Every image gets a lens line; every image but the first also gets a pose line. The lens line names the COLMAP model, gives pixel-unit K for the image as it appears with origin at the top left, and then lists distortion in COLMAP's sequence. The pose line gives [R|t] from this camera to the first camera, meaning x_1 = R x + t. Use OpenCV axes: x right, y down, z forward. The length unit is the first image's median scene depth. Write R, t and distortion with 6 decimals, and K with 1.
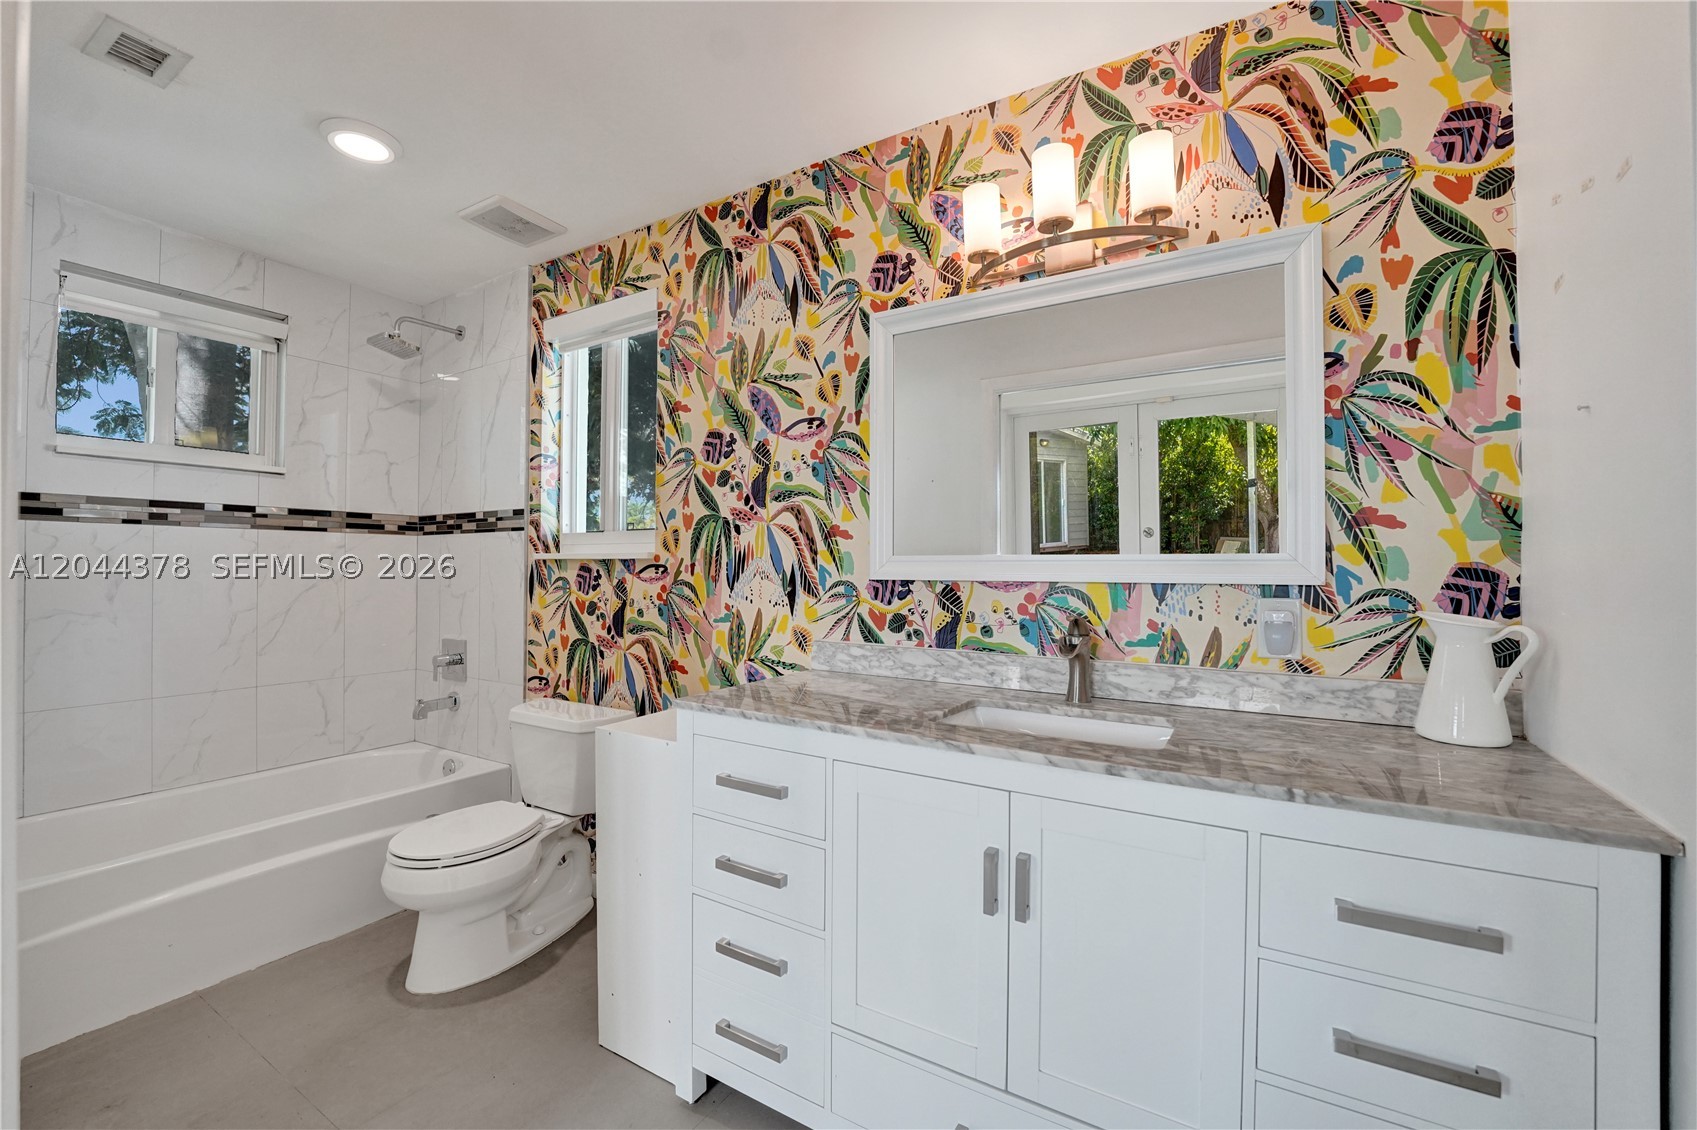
lens RADIAL K [[689.9, 0, 844.2], [0, 689.9, 559.9], [0, 0, 1]] dist [-0.022607, -0.000031]
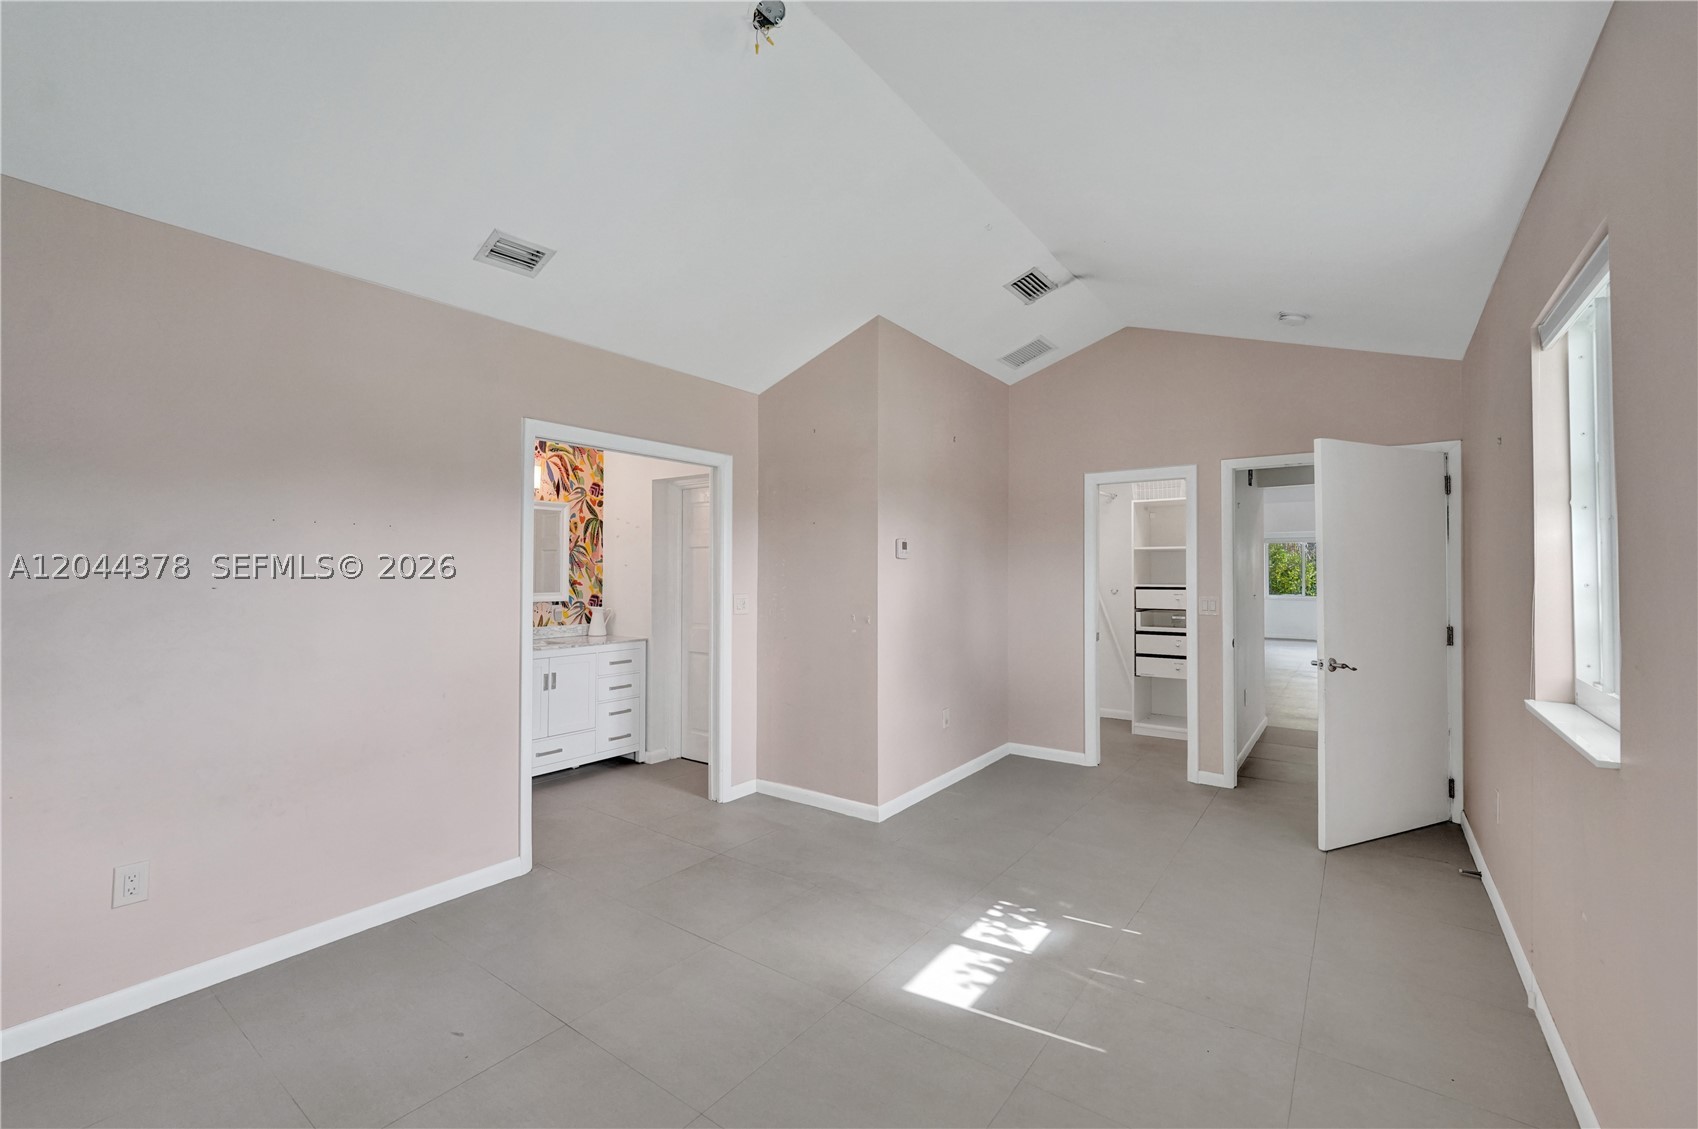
lens RADIAL K [[693.5, 0, 839.2], [0, 693.5, 576.9], [0, 0, 1]] dist [-0.022085, 0.000071]
pose [[0.106243, -0.010948, 0.994280, -2.994644], [-0.015349, 0.999802, 0.012649, -0.171073], [-0.994222, -0.016605, 0.106054, -0.899546]]
